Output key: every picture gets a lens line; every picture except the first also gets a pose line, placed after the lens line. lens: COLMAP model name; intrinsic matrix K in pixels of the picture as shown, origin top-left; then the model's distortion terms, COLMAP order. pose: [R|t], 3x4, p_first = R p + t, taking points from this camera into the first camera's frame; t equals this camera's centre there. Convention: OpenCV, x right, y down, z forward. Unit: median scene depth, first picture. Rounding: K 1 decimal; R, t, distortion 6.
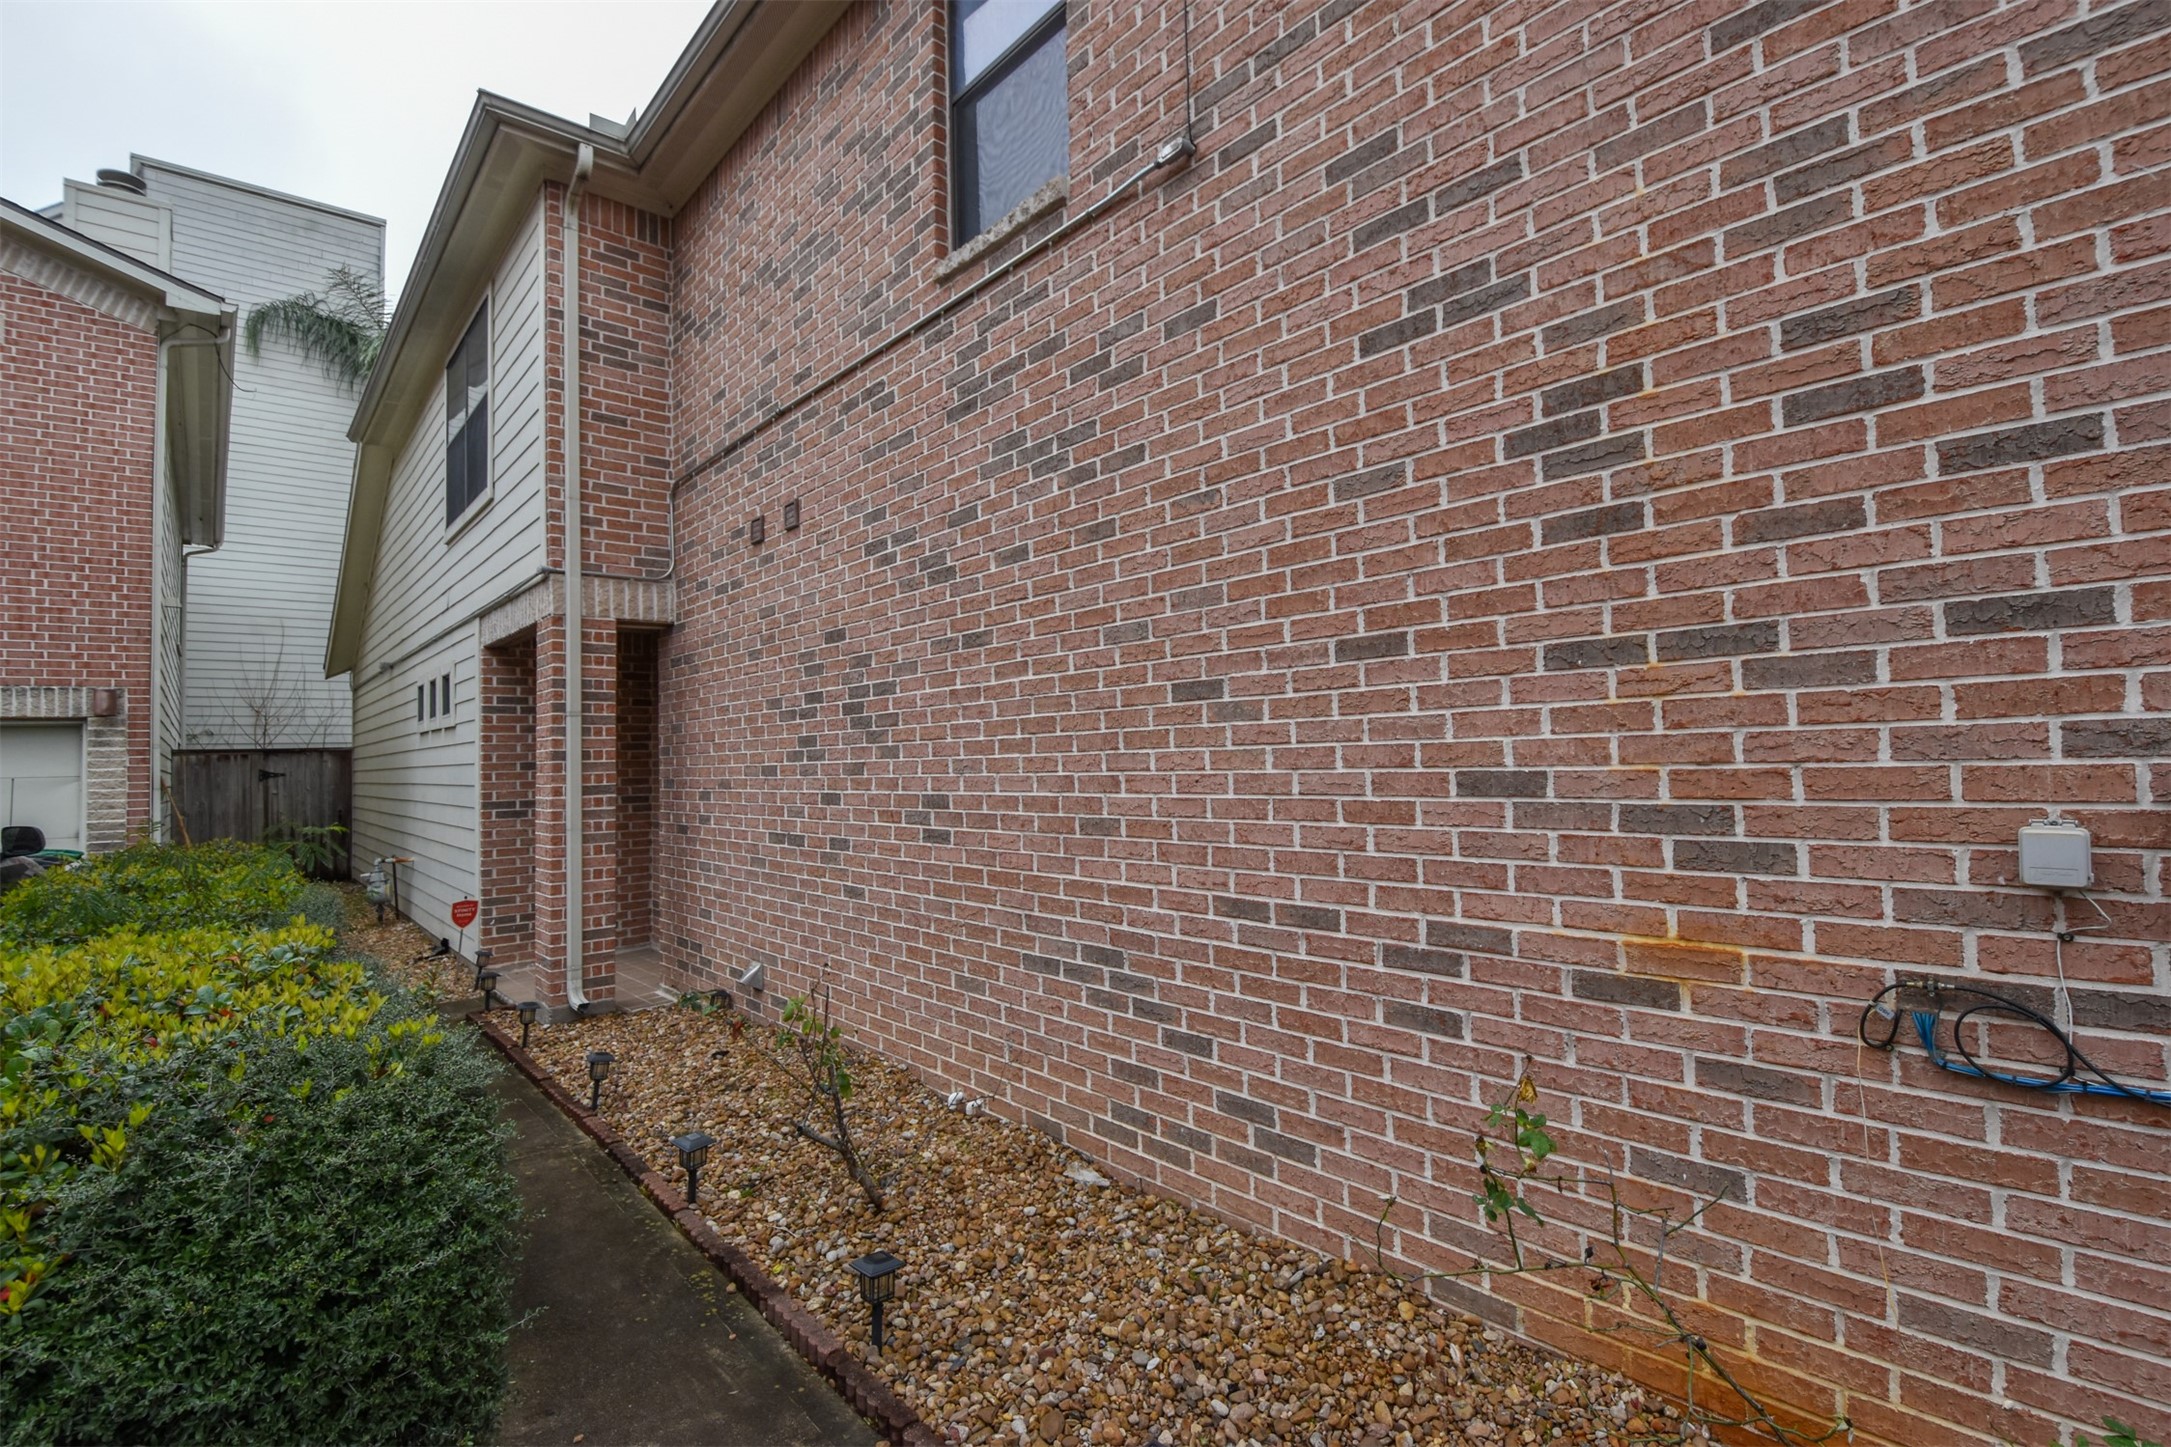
lens RADIAL K [[981.3, 0, 1084.4], [0, 981.3, 716.9], [0, 0, 1]] dist [0.016665, -0.024454]
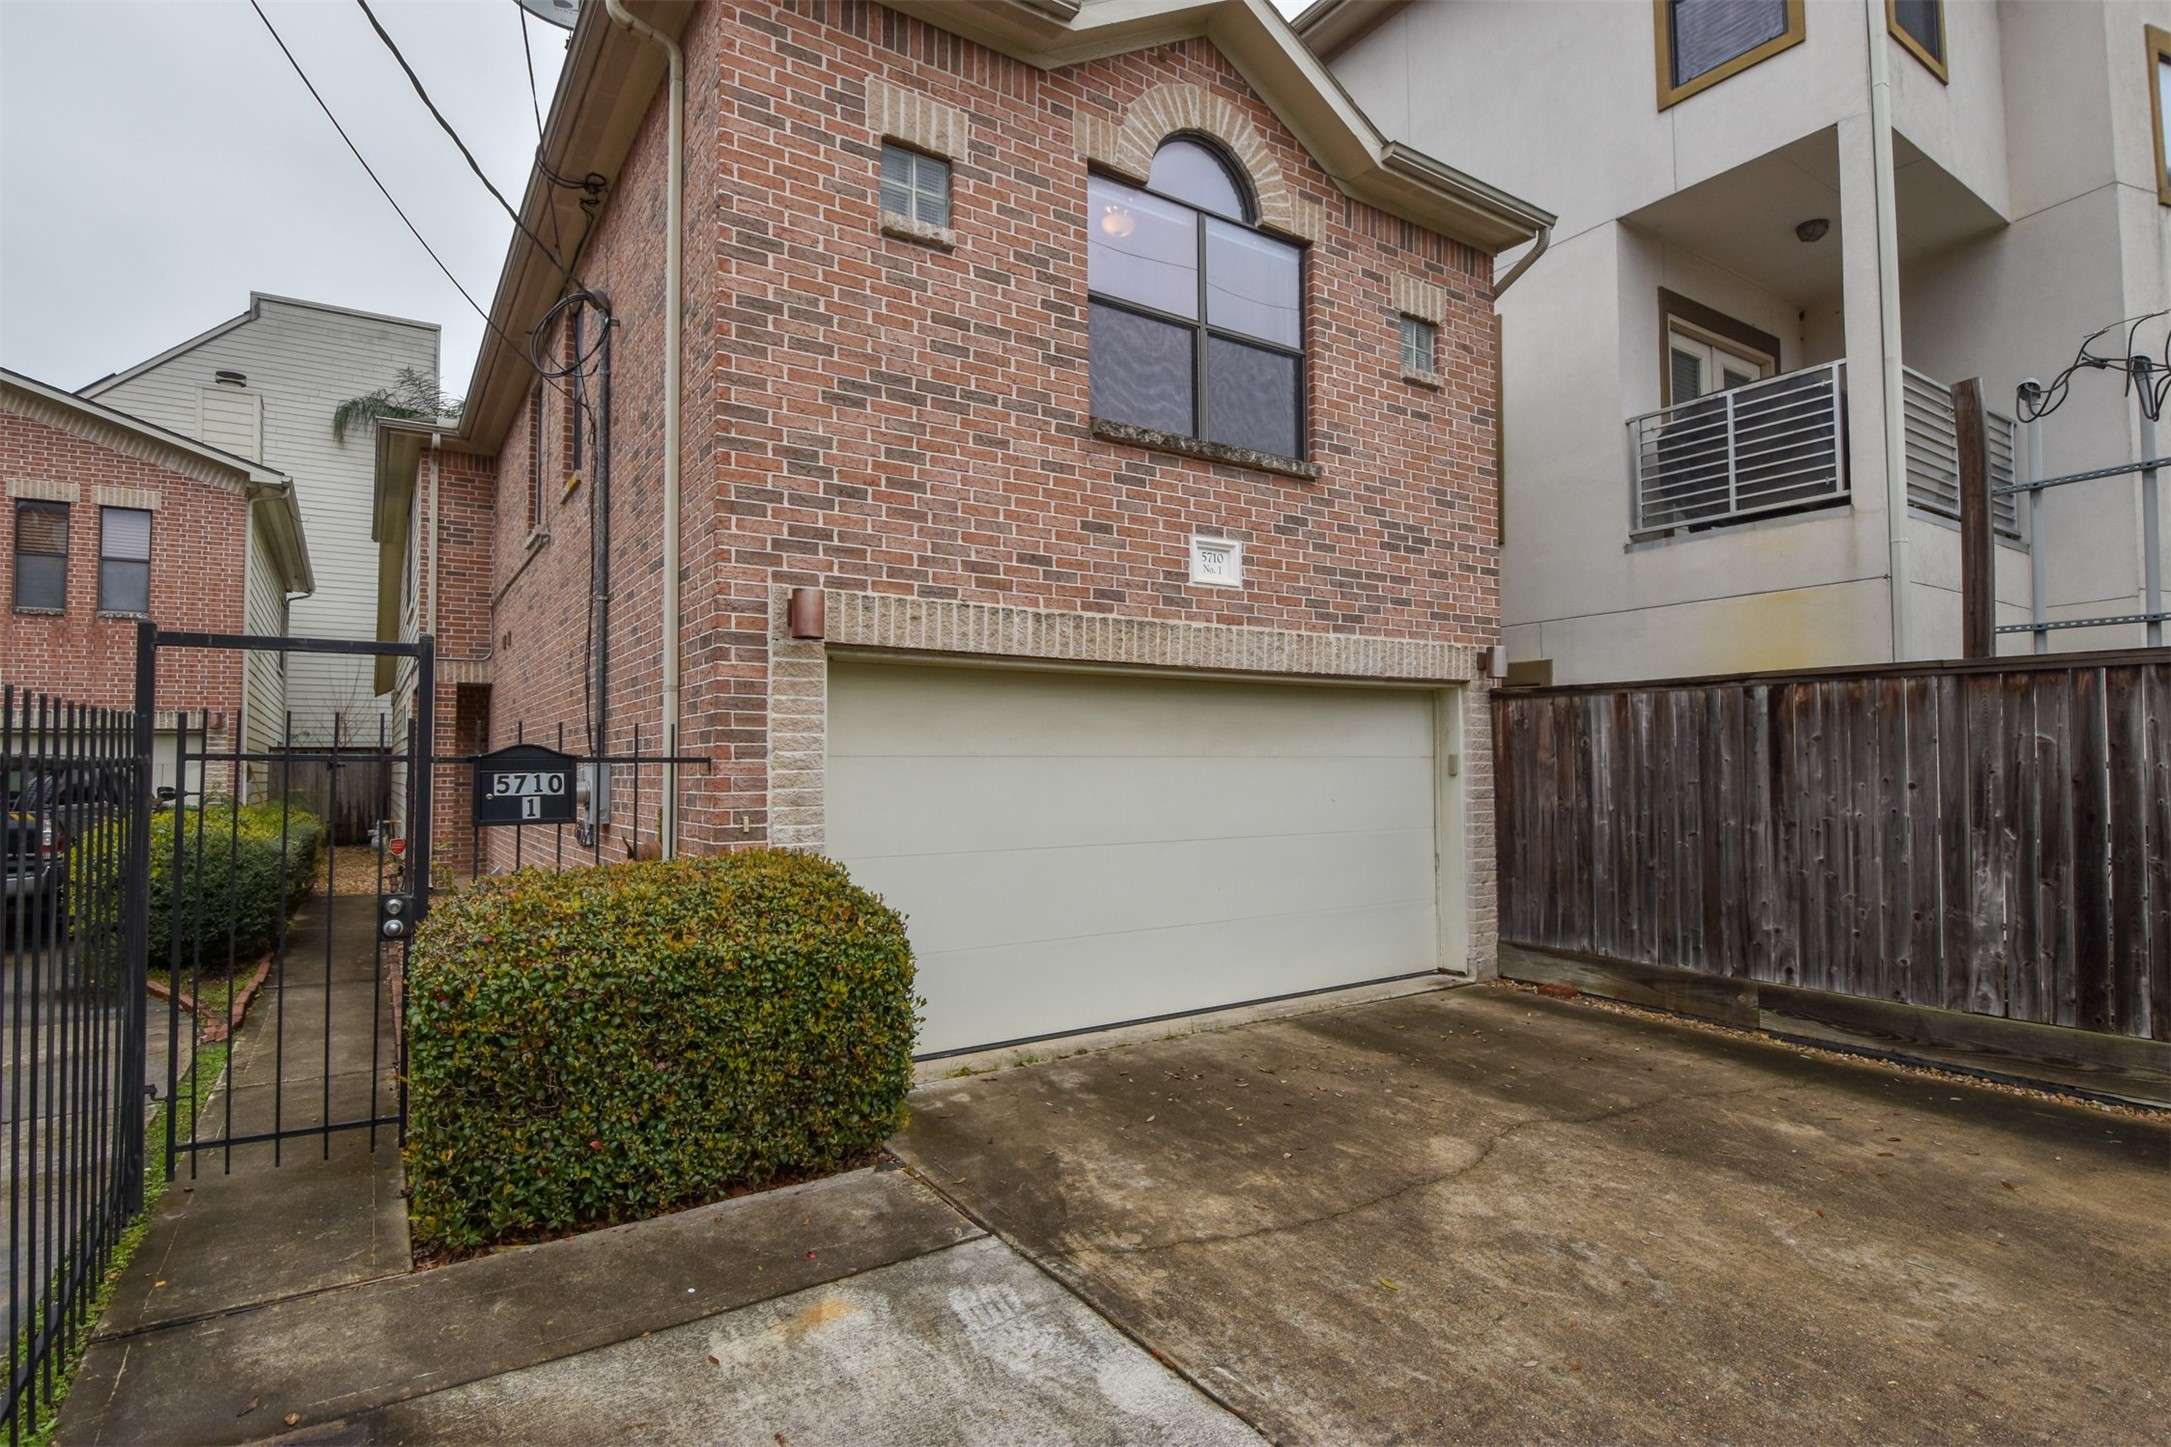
lens RADIAL K [[1095.8, 0, 1085.5], [0, 1095.8, 723.5], [0, 0, 1]] dist [0.001380, -0.017274]
pose [[0.990085, 0.014799, -0.139690, 0.462626], [-0.014416, 0.999889, 0.003758, -0.023143], [0.139730, -0.001707, 0.990188, -0.406737]]
